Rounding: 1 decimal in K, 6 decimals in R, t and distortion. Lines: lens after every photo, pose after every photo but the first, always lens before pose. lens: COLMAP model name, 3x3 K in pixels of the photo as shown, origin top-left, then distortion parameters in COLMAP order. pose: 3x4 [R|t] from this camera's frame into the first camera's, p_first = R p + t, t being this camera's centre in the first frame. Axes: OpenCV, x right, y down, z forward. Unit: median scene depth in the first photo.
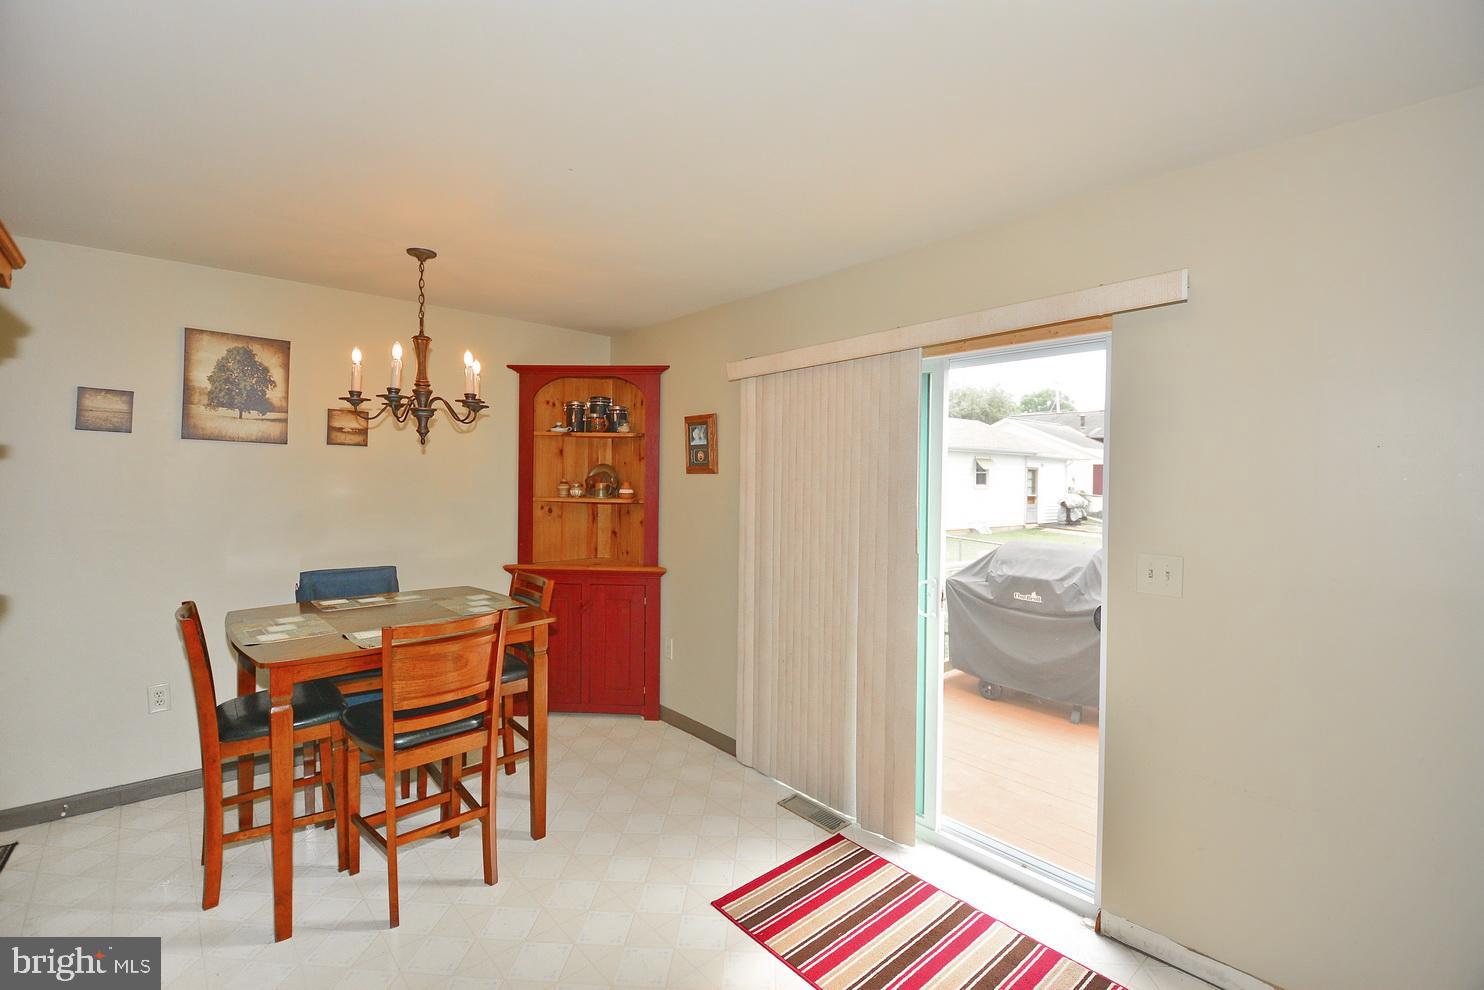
lens RADIAL K [[660.4, 0, 743.6], [0, 660.4, 481.9], [0, 0, 1]] dist [0.032897, -0.030875]
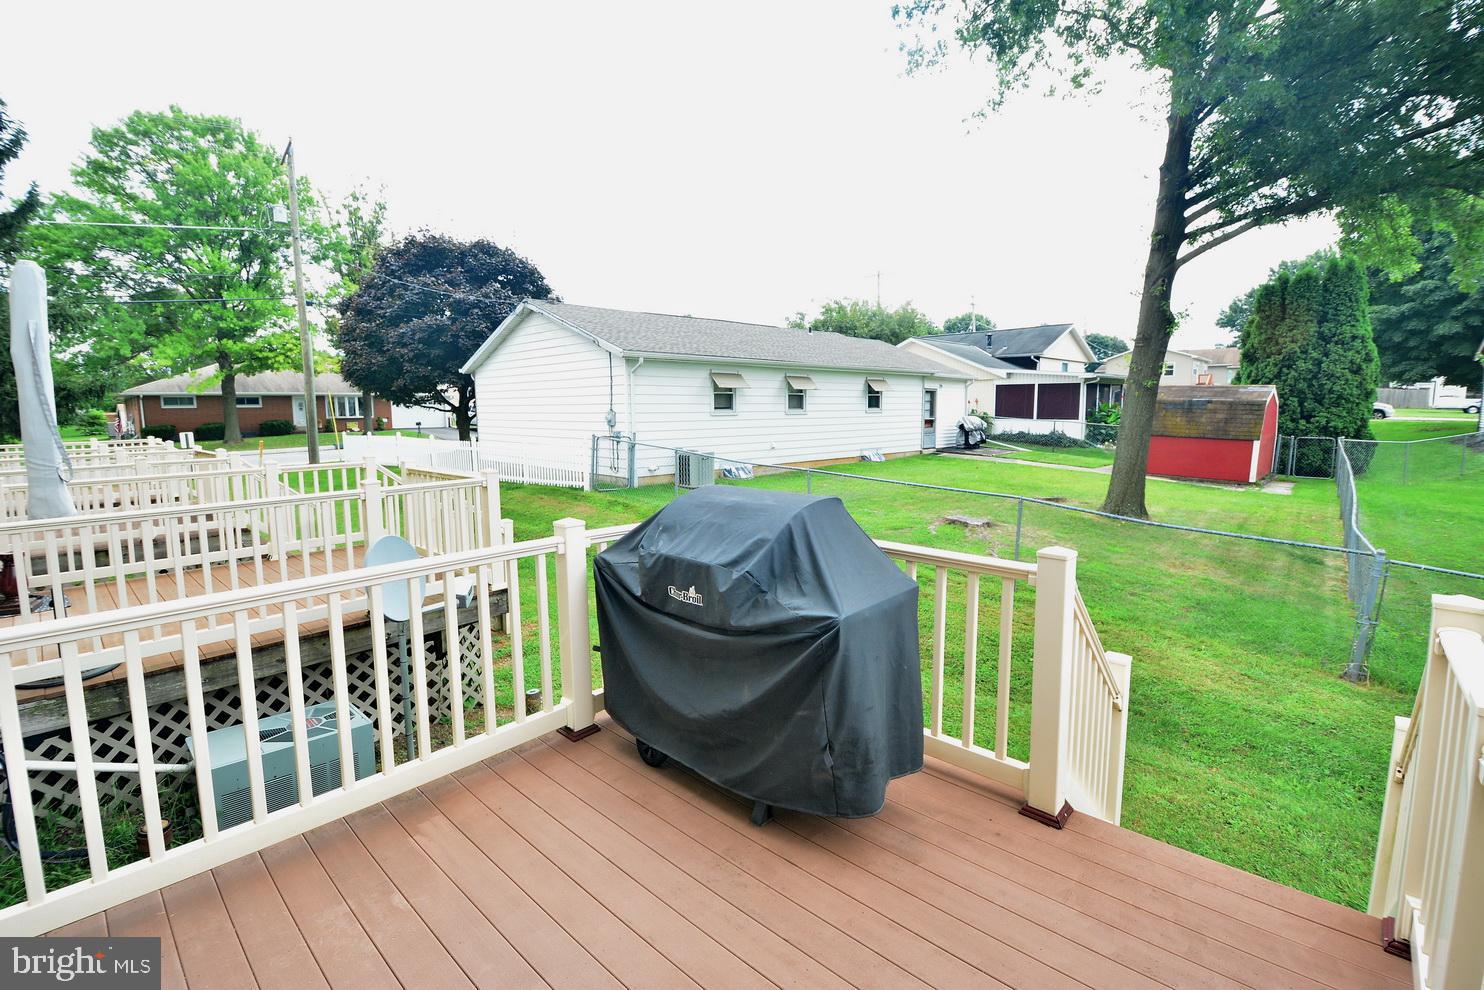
lens RADIAL K [[660.4, 0, 743.6], [0, 660.4, 481.9], [0, 0, 1]] dist [0.032897, -0.030875]
pose [[0.994839, -0.033491, 0.095781, 0.084145], [0.023410, 0.994249, 0.104499, 0.005435], [-0.098730, -0.101718, 0.989902, 0.093655]]
